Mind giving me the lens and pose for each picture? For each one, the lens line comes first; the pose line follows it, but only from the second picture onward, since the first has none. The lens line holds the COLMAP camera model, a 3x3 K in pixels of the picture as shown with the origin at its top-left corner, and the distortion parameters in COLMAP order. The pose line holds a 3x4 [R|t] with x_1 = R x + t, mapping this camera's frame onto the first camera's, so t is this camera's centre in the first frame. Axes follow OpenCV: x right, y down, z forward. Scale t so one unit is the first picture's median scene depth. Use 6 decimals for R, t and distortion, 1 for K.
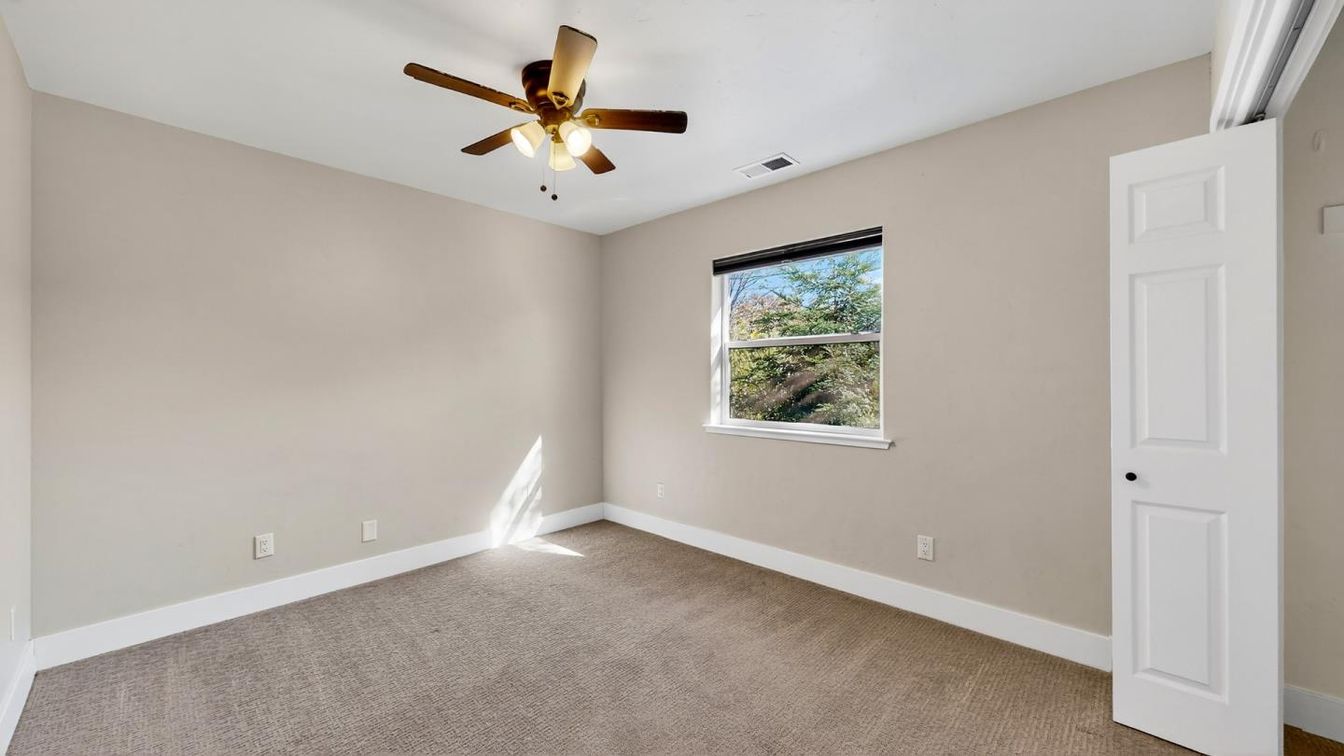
lens RADIAL K [[497.3, 0, 668.1], [0, 497.3, 377.2], [0, 0, 1]] dist [0.000165, 0.000089]
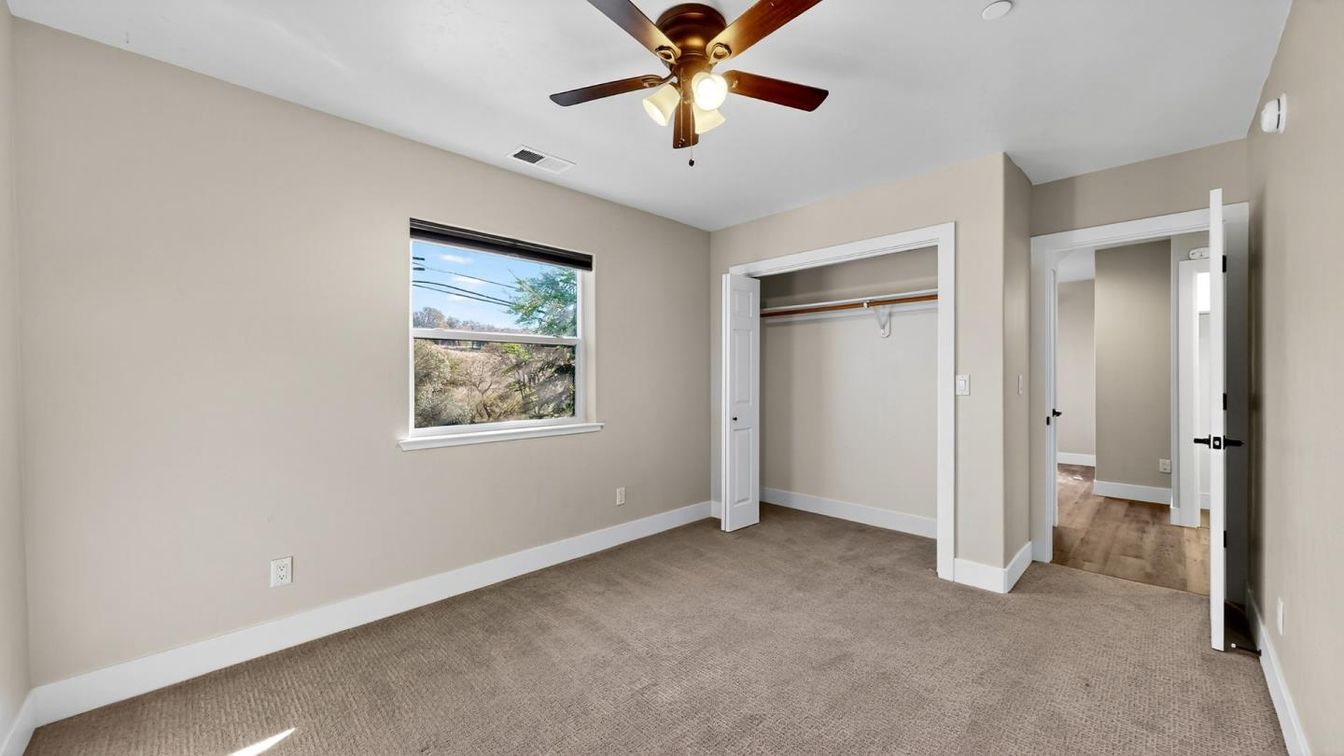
lens RADIAL K [[497.3, 0, 668.1], [0, 497.3, 377.2], [0, 0, 1]] dist [0.000165, 0.000089]
pose [[0.038367, -0.003215, 0.999259, -0.817776], [0.000089, 0.999995, 0.003214, 0.001508], [-0.999264, -0.000034, 0.038367, 0.753075]]
